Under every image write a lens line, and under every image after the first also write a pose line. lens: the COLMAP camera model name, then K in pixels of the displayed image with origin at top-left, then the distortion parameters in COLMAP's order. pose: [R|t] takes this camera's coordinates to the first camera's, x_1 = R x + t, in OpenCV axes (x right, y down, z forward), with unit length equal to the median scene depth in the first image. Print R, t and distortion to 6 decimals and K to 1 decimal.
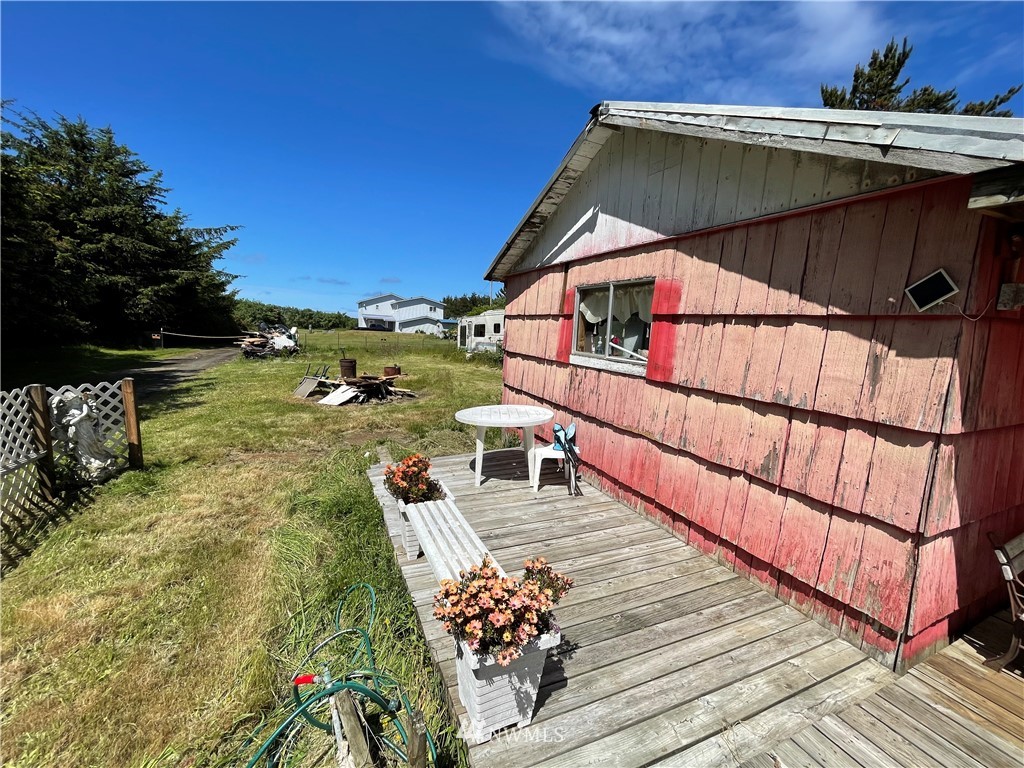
lens RADIAL K [[412.8, 0, 512.1], [0, 412.8, 387.1], [0, 0, 1]] dist [-0.001269, 0.000311]
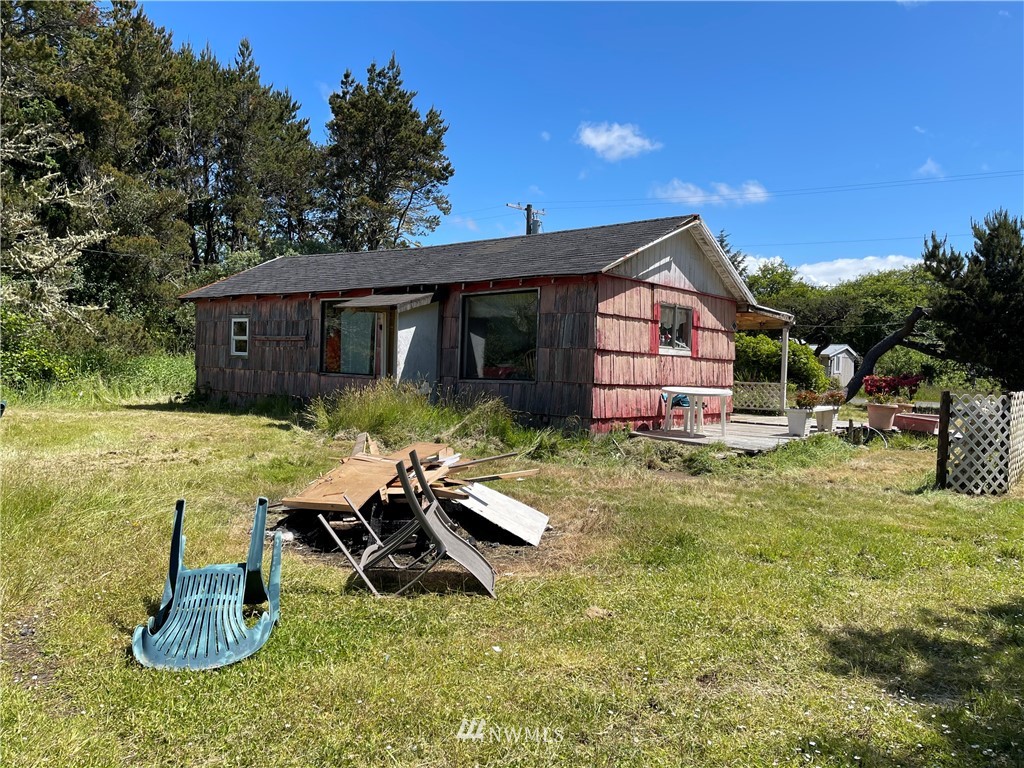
lens RADIAL K [[764.5, 0, 512.0], [0, 764.5, 384.0], [0, 0, 1]] dist [0.076228, -0.088652]
pose [[-0.434748, -0.076233, 0.897320, -2.382455], [0.084022, 0.988631, 0.124699, -0.383911], [-0.896624, 0.129607, -0.423400, 3.018697]]
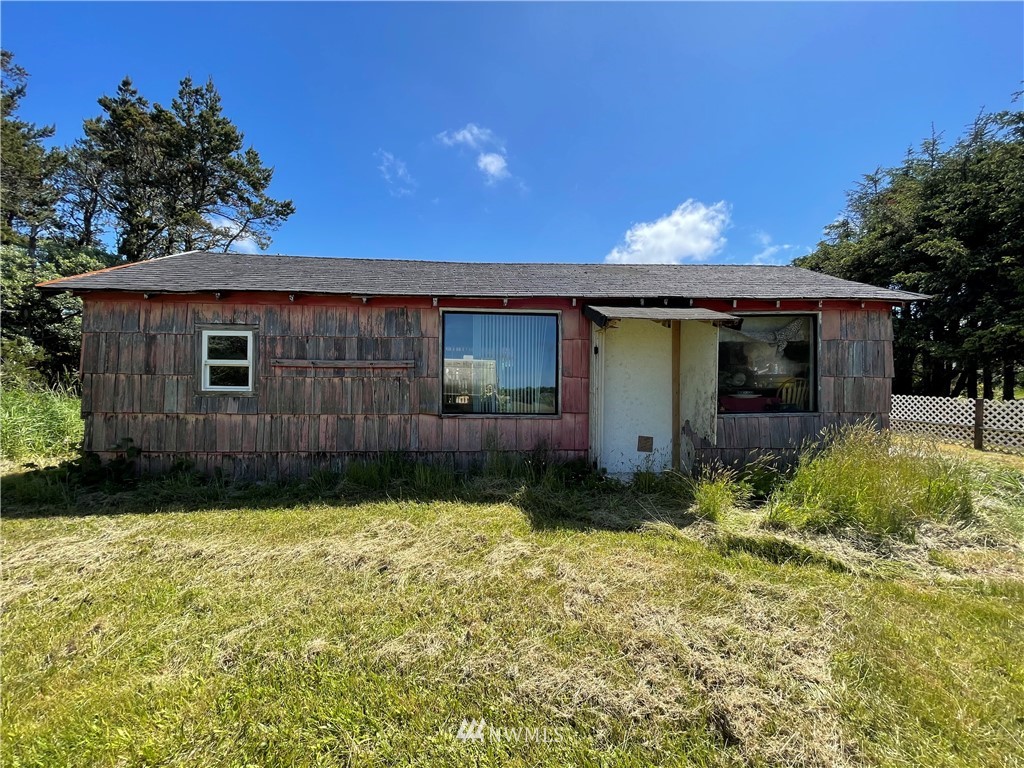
lens RADIAL K [[412.8, 0, 512.1], [0, 412.8, 387.1], [0, 0, 1]] dist [-0.001269, 0.000311]
pose [[-0.926533, -0.047418, 0.373214, 0.678692], [0.013229, 0.987305, 0.158283, -0.357599], [-0.375982, 0.151591, -0.914143, 3.440953]]
